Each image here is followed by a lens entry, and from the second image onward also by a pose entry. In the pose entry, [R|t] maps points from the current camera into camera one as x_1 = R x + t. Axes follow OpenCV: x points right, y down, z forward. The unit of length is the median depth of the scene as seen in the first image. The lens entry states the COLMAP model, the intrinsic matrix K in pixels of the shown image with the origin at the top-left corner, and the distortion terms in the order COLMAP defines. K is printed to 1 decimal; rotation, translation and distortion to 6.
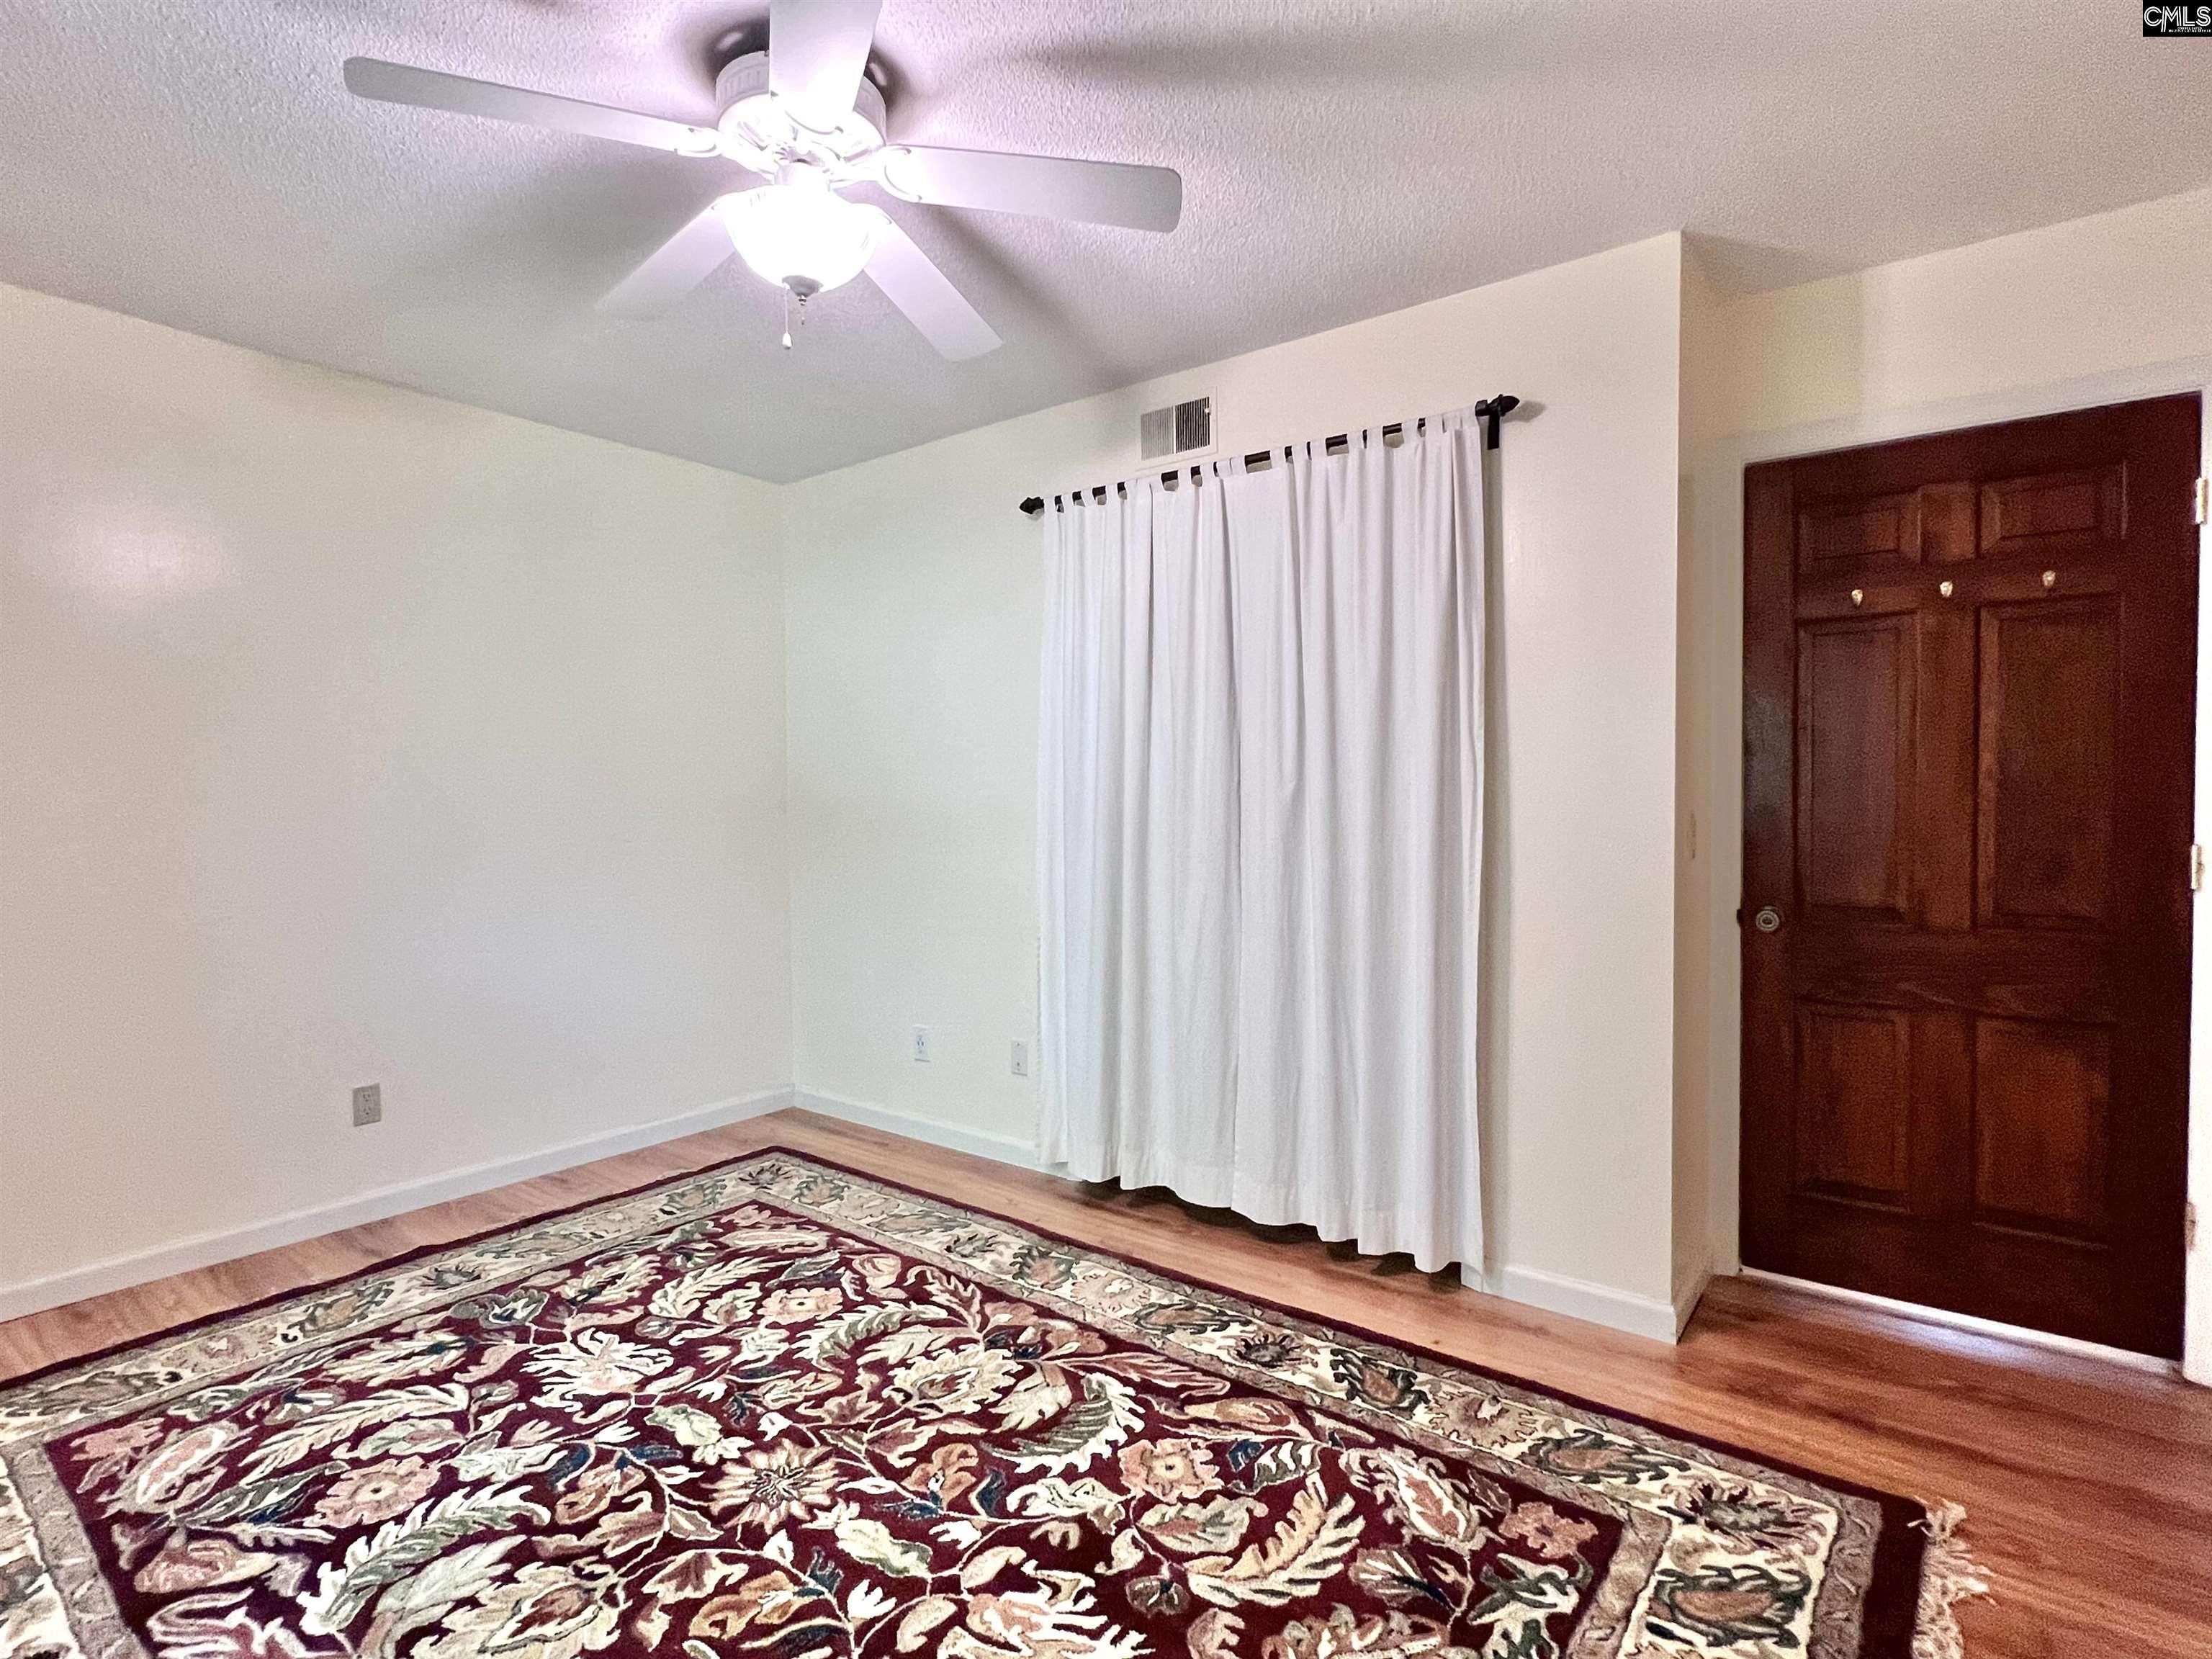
lens RADIAL K [[1110.9, 0, 1100.7], [0, 1110.9, 821.5], [0, 0, 1]] dist [-0.004657, 0.000383]
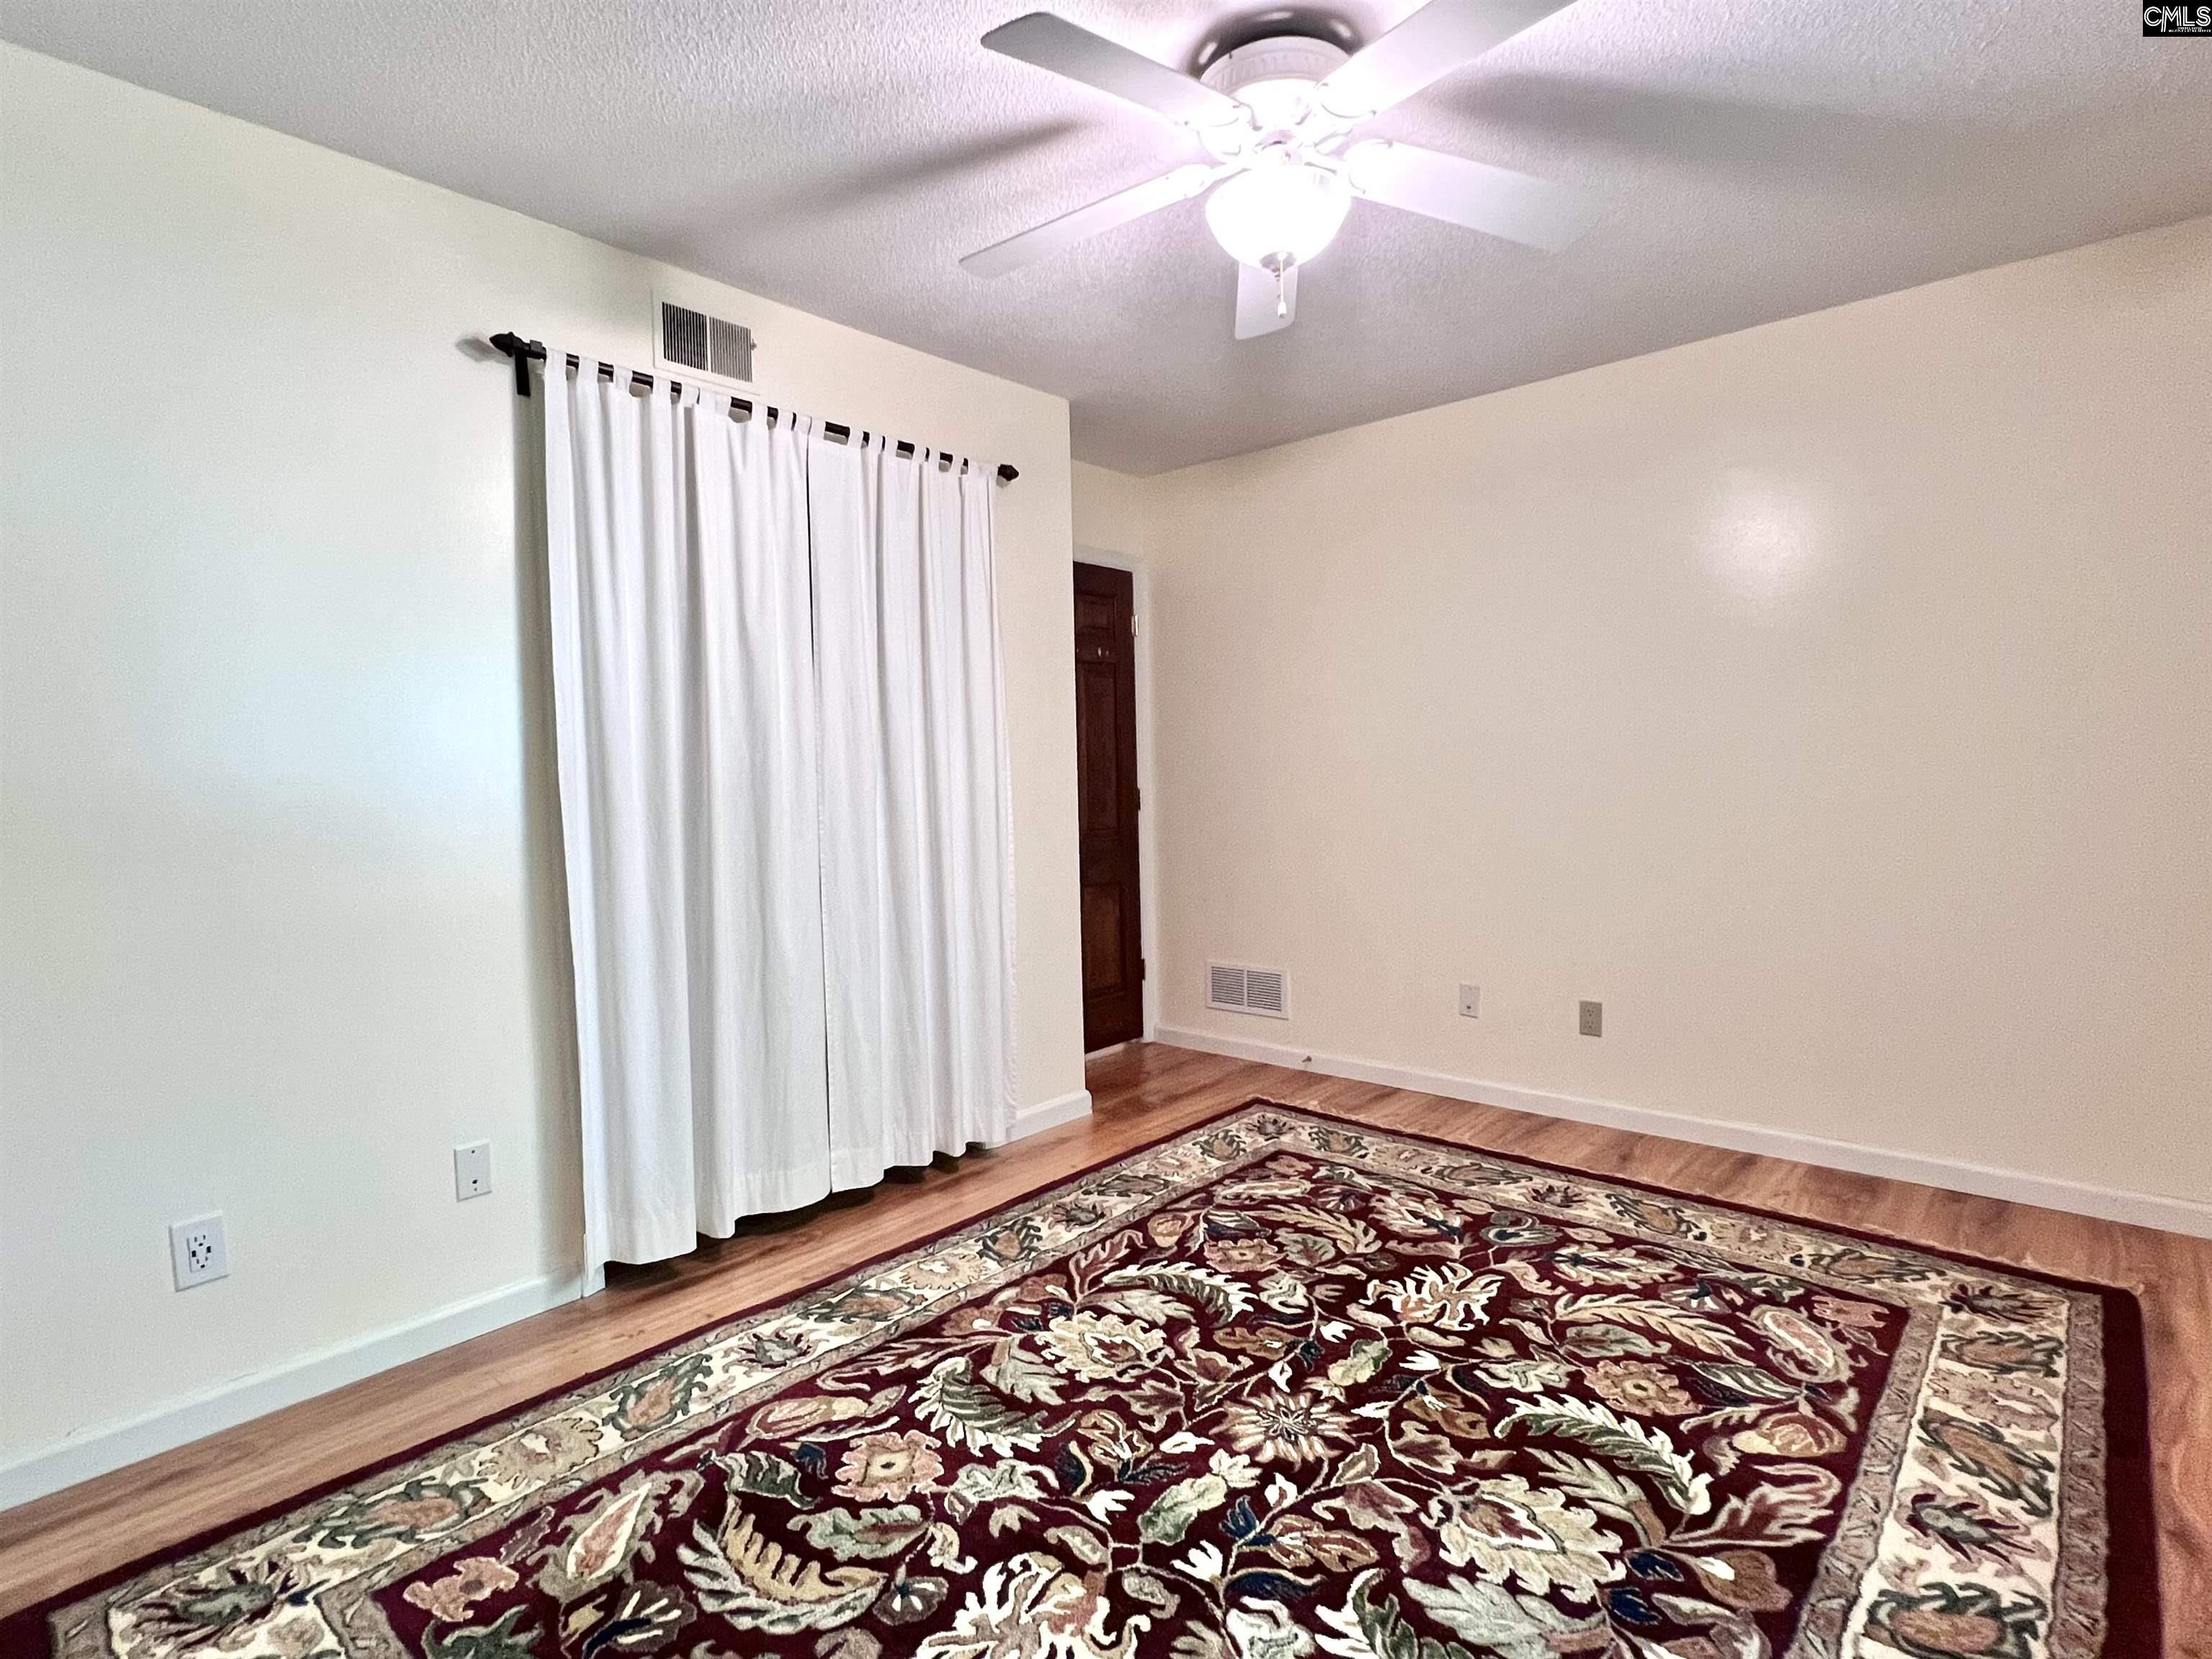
lens RADIAL K [[1110.9, 0, 1100.7], [0, 1110.9, 821.5], [0, 0, 1]] dist [-0.004657, 0.000383]
pose [[0.070798, -0.044359, 0.996504, -1.121828], [0.048482, 0.997983, 0.040980, -0.005378], [-0.996312, 0.045412, 0.072806, 0.926763]]
